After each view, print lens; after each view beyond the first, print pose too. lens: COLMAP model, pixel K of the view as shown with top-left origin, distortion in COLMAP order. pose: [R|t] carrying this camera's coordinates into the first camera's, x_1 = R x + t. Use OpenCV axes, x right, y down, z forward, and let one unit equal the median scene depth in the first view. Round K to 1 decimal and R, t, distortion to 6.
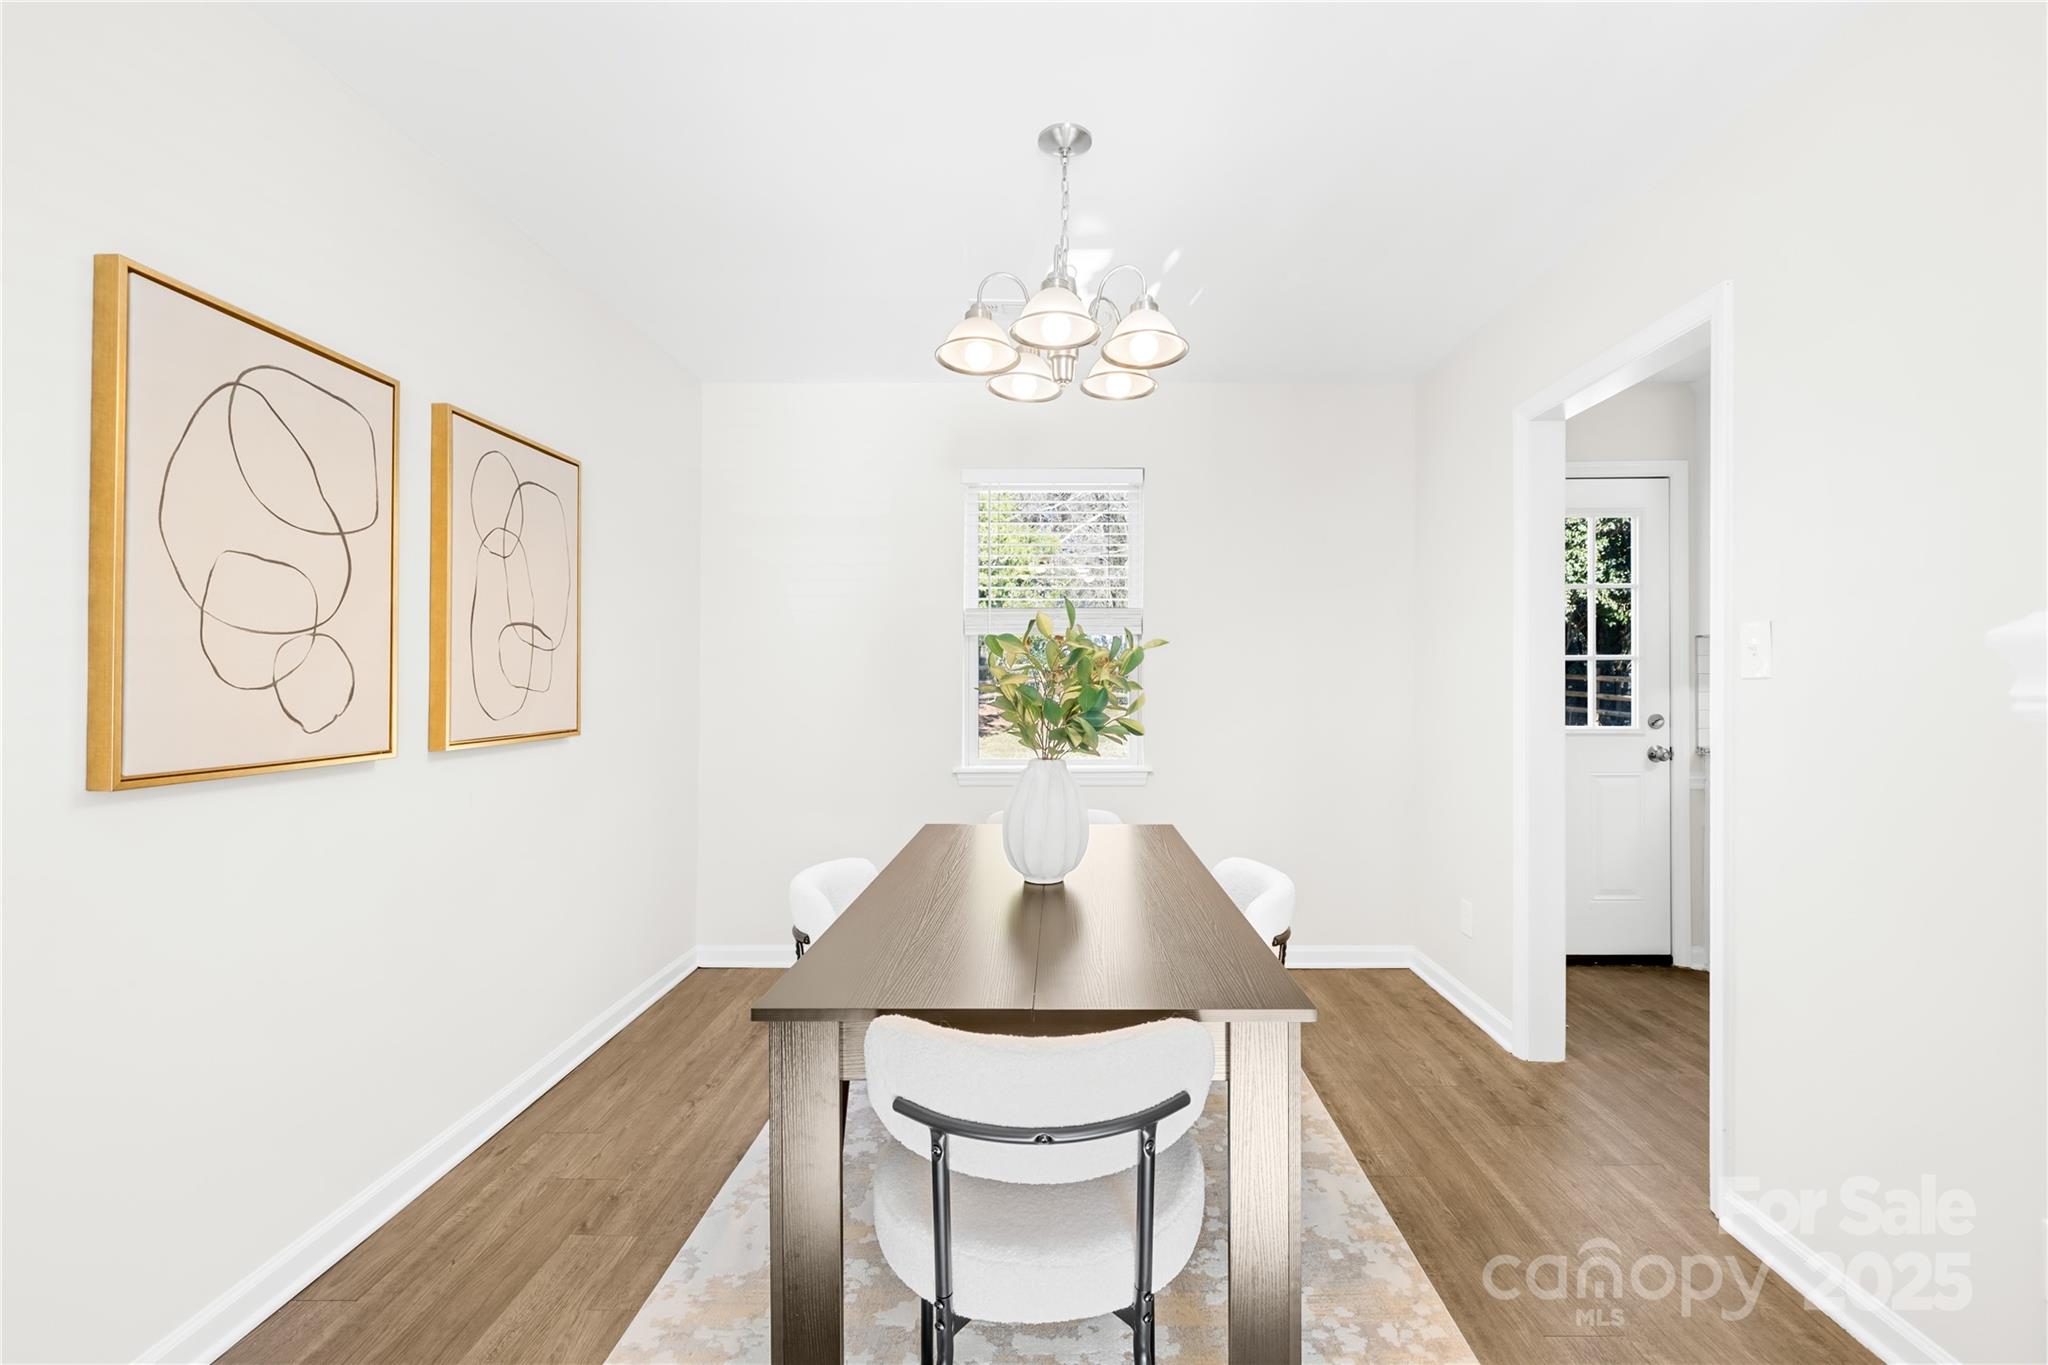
lens RADIAL K [[865.6, 0, 1042.1], [0, 865.6, 675.0], [0, 0, 1]] dist [0.004366, -0.000741]
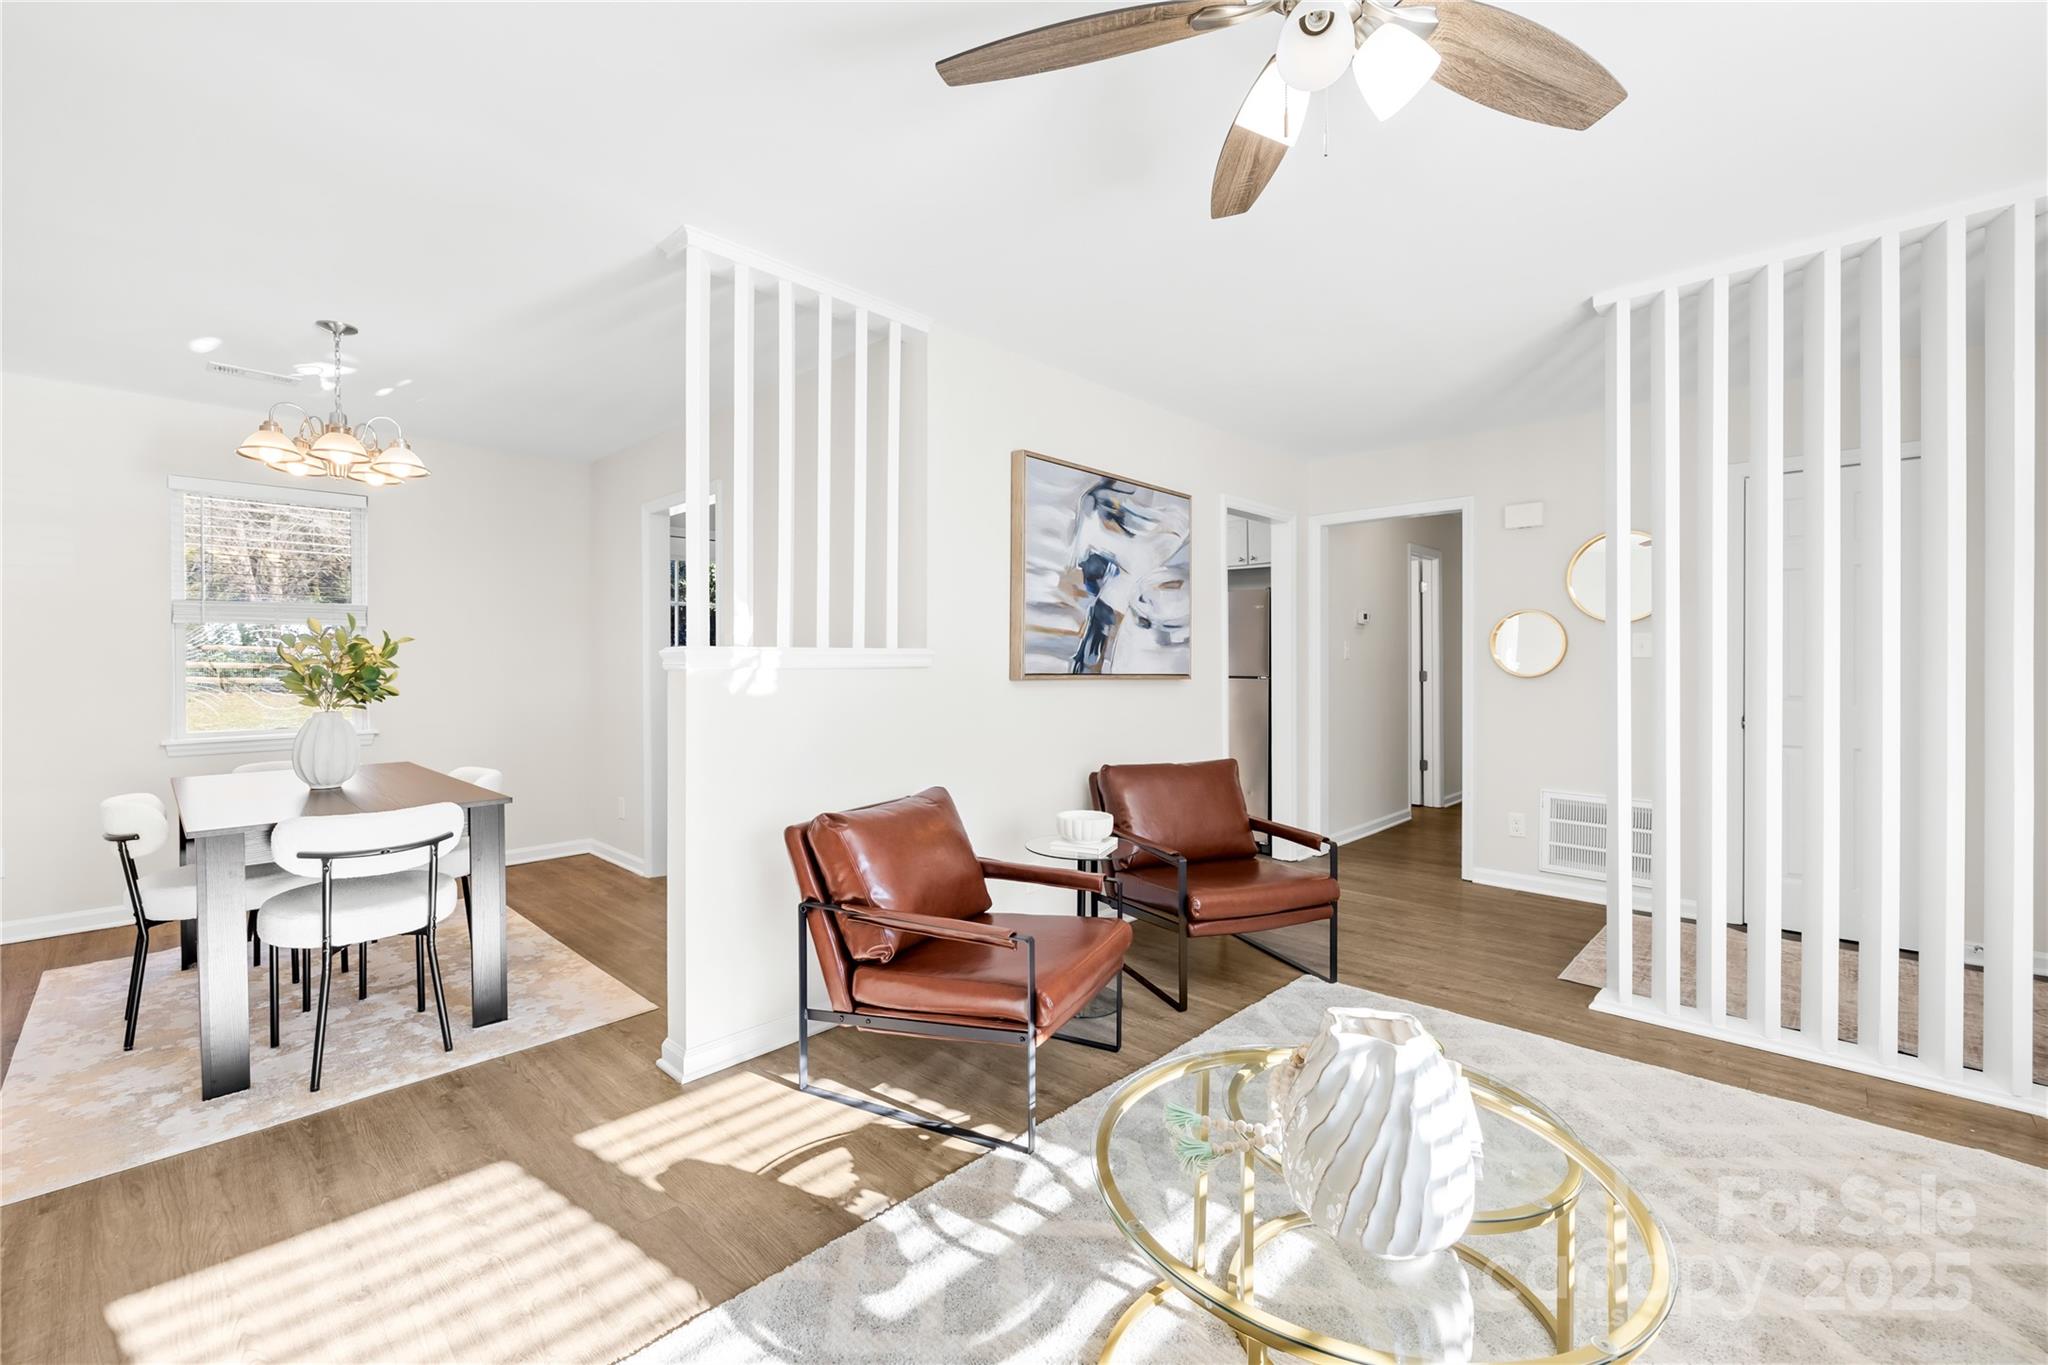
lens RADIAL K [[865.6, 0, 1024.8], [0, 865.6, 677.6], [0, 0, 1]] dist [0.004366, -0.000741]
pose [[0.678459, -0.013403, 0.734516, -0.313136], [-0.001261, 0.999811, 0.019408, 0.001589], [-0.734637, -0.014094, 0.678314, -1.089054]]
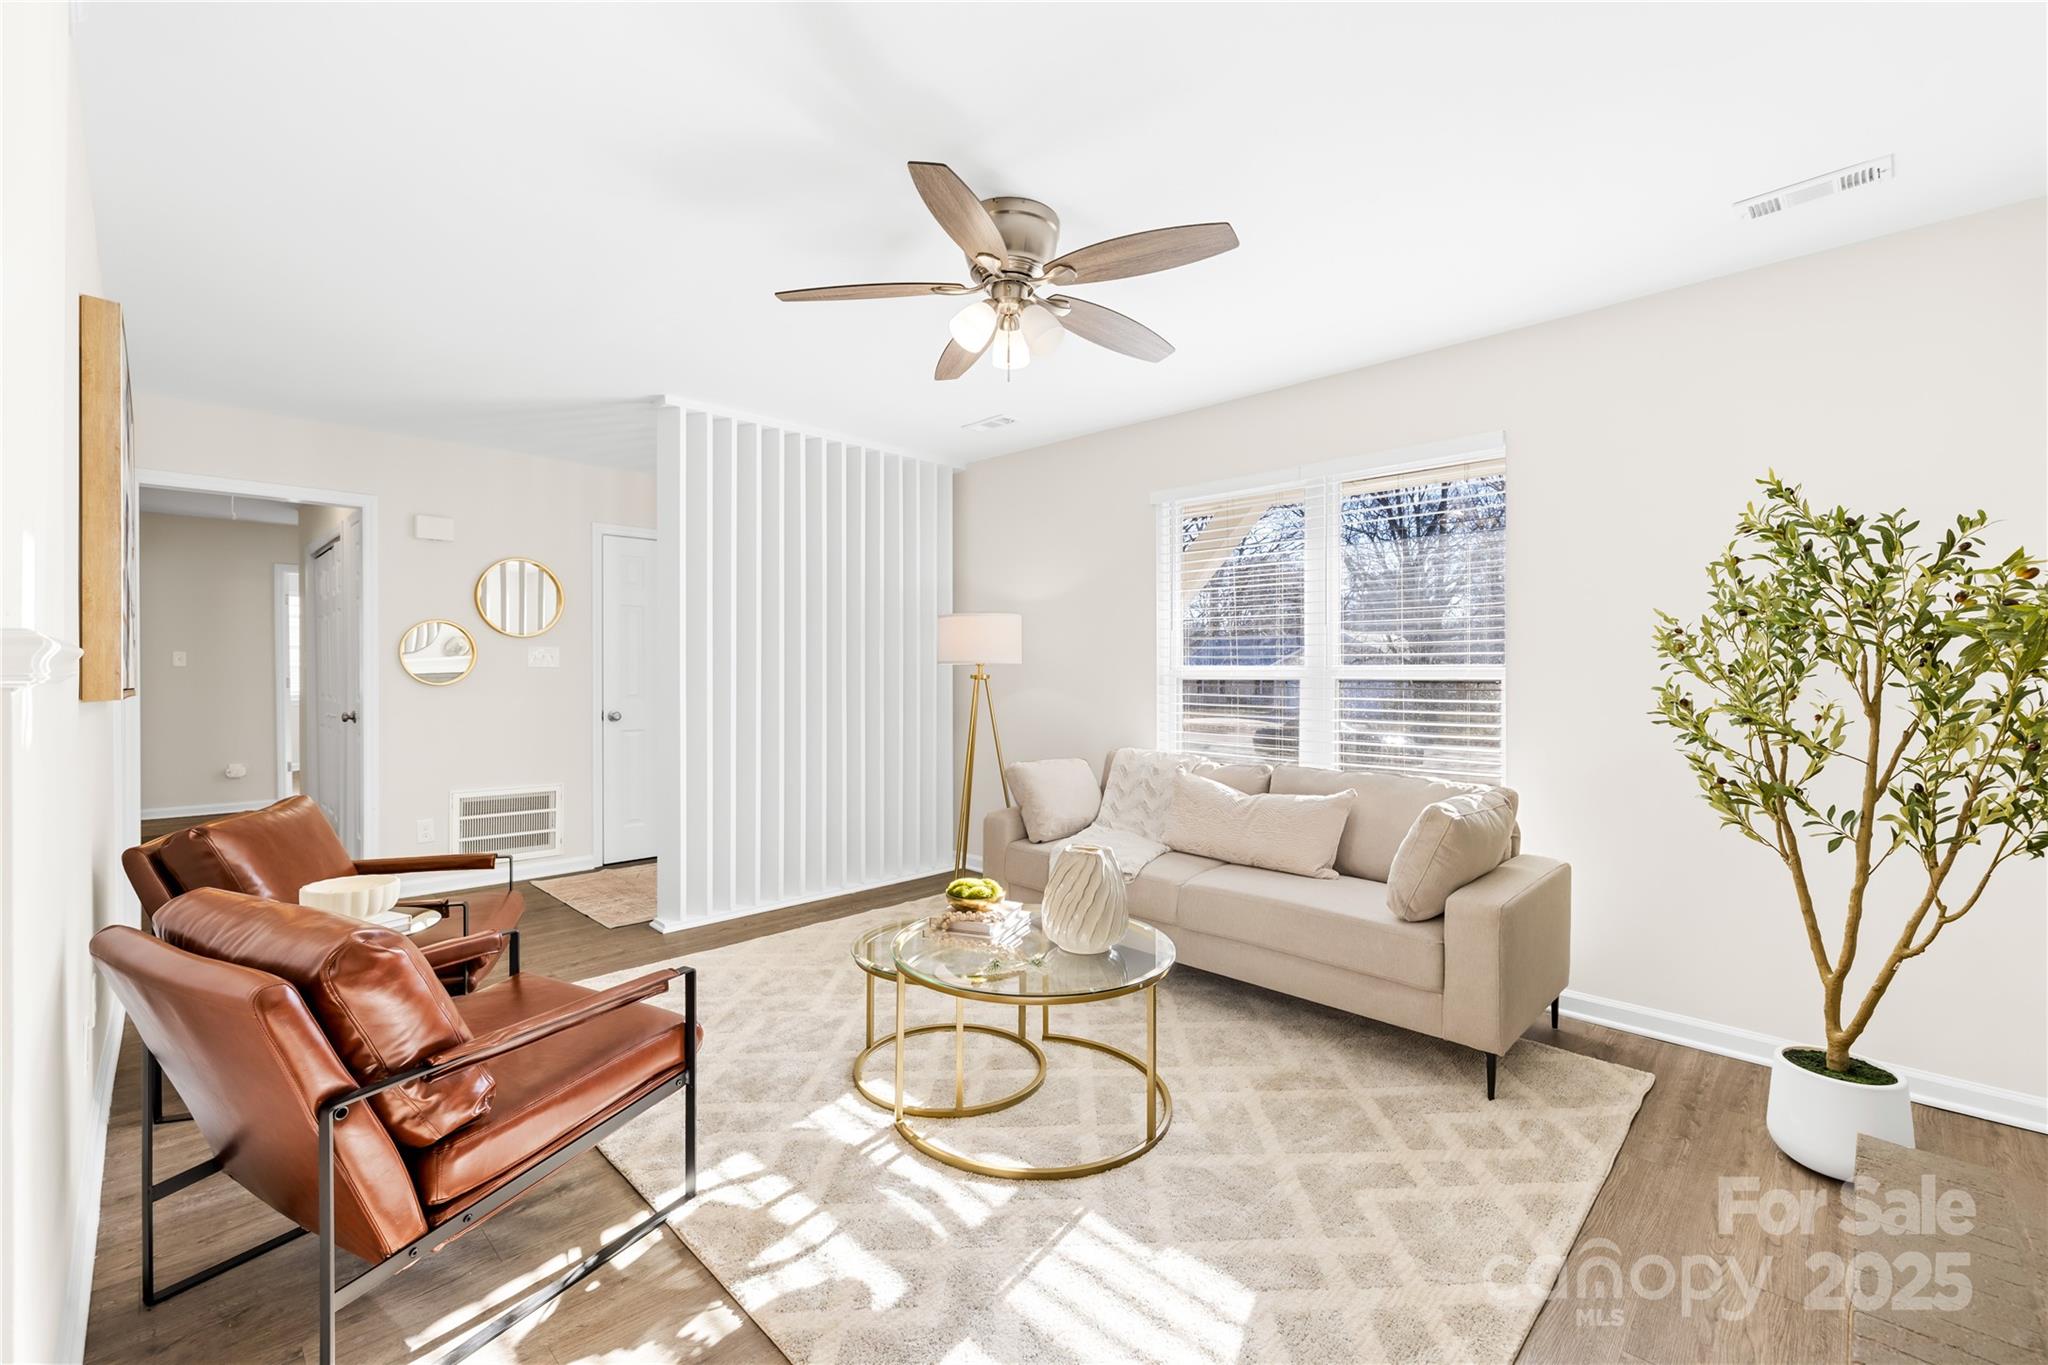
lens RADIAL K [[865.6, 0, 1008.2], [0, 865.6, 682.4], [0, 0, 1]] dist [0.004366, -0.000741]
pose [[-0.730174, -0.011613, 0.683162, -0.479925], [-0.007338, 0.999931, 0.009155, 0.005603], [-0.683222, 0.001672, -0.730209, 0.164276]]
